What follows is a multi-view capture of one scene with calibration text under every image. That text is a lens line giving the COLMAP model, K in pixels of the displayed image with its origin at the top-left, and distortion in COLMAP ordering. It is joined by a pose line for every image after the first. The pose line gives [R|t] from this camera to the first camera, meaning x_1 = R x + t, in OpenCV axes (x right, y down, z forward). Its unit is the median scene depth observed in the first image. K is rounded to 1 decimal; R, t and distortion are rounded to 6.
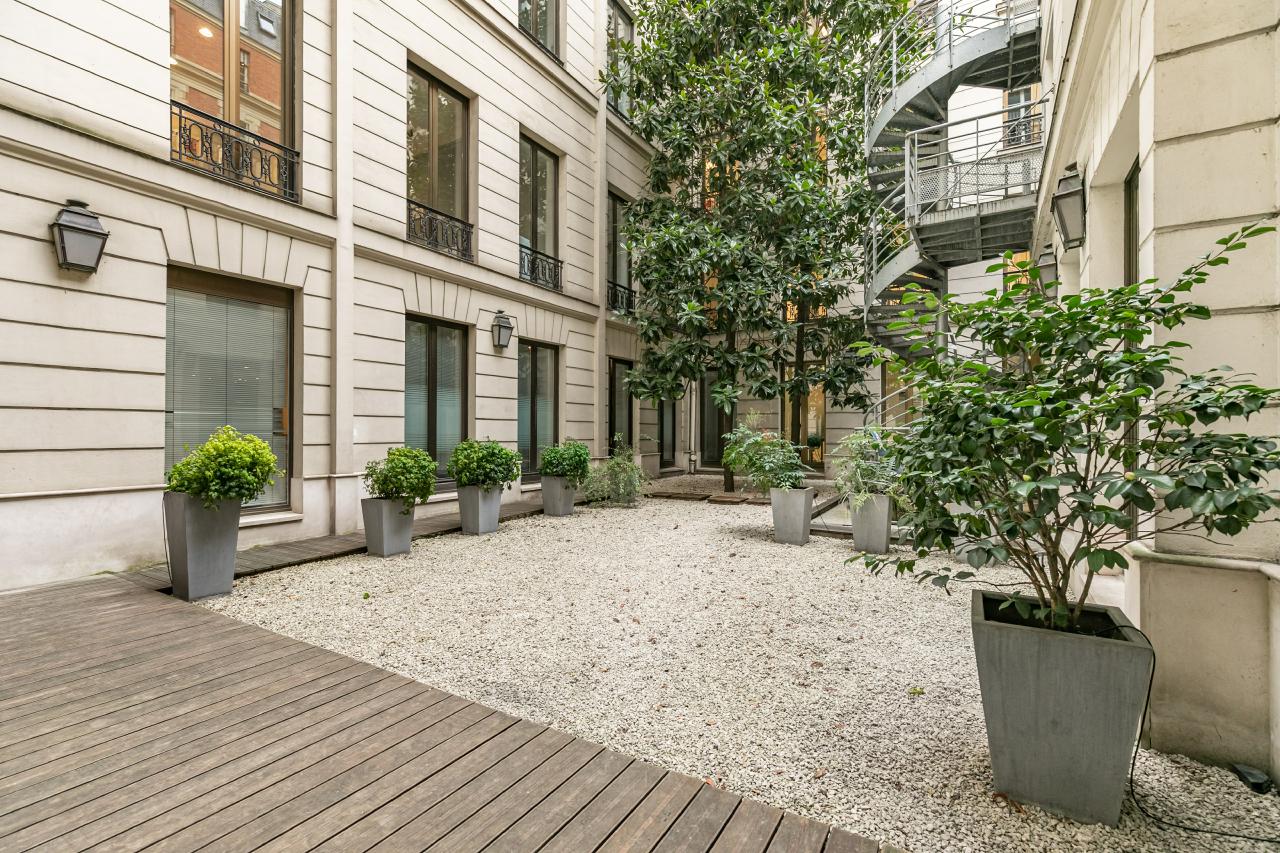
lens RADIAL K [[579.0, 0, 640.0], [0, 579.0, 426.5], [0, 0, 1]] dist [0.017131, -0.000019]
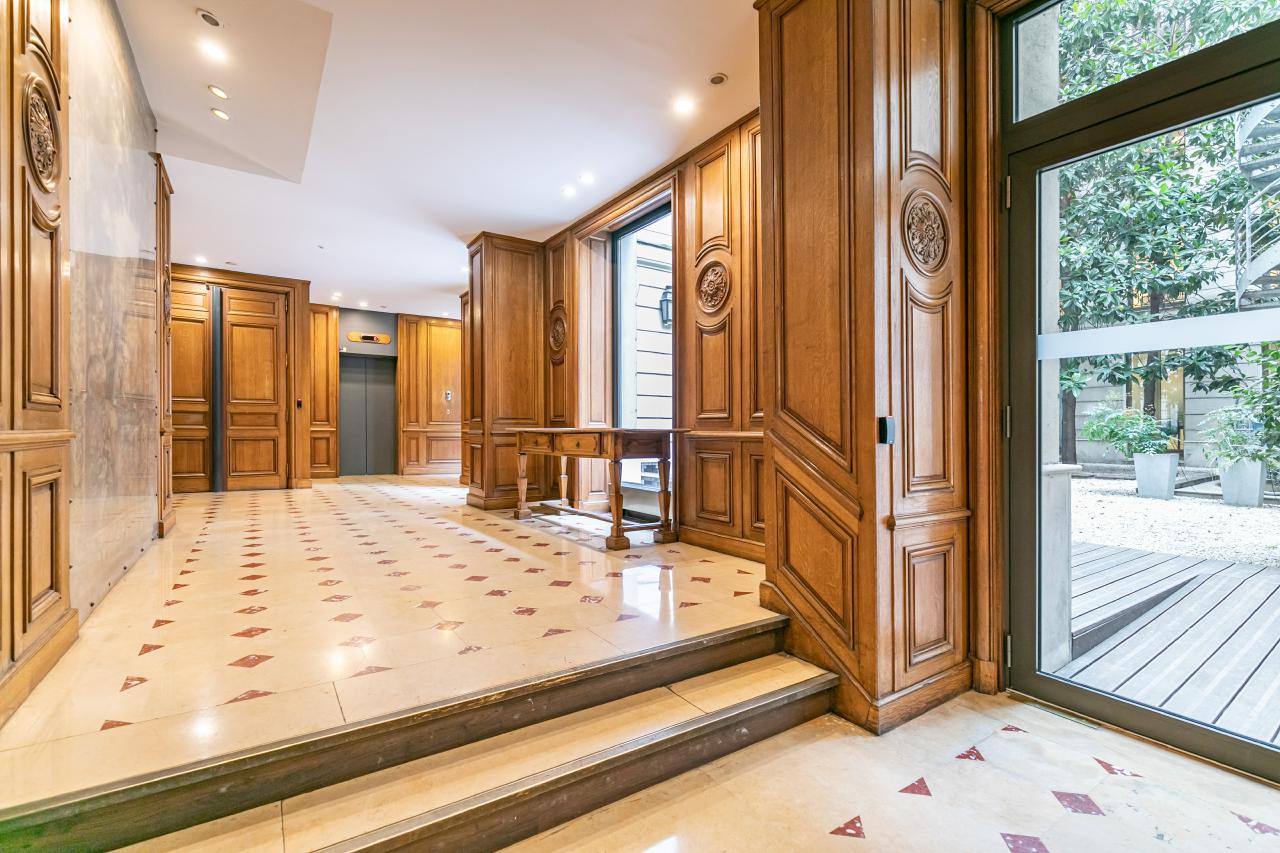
lens RADIAL K [[574.4, 0, 640.0], [0, 574.4, 426.5], [0, 0, 1]] dist [-0.001792, 0.000202]
pose [[0.904785, -0.000464, -0.425868, -0.139342], [-0.000284, 0.999999, -0.001694, 0.035291], [0.425868, 0.001654, 0.904784, -0.374655]]
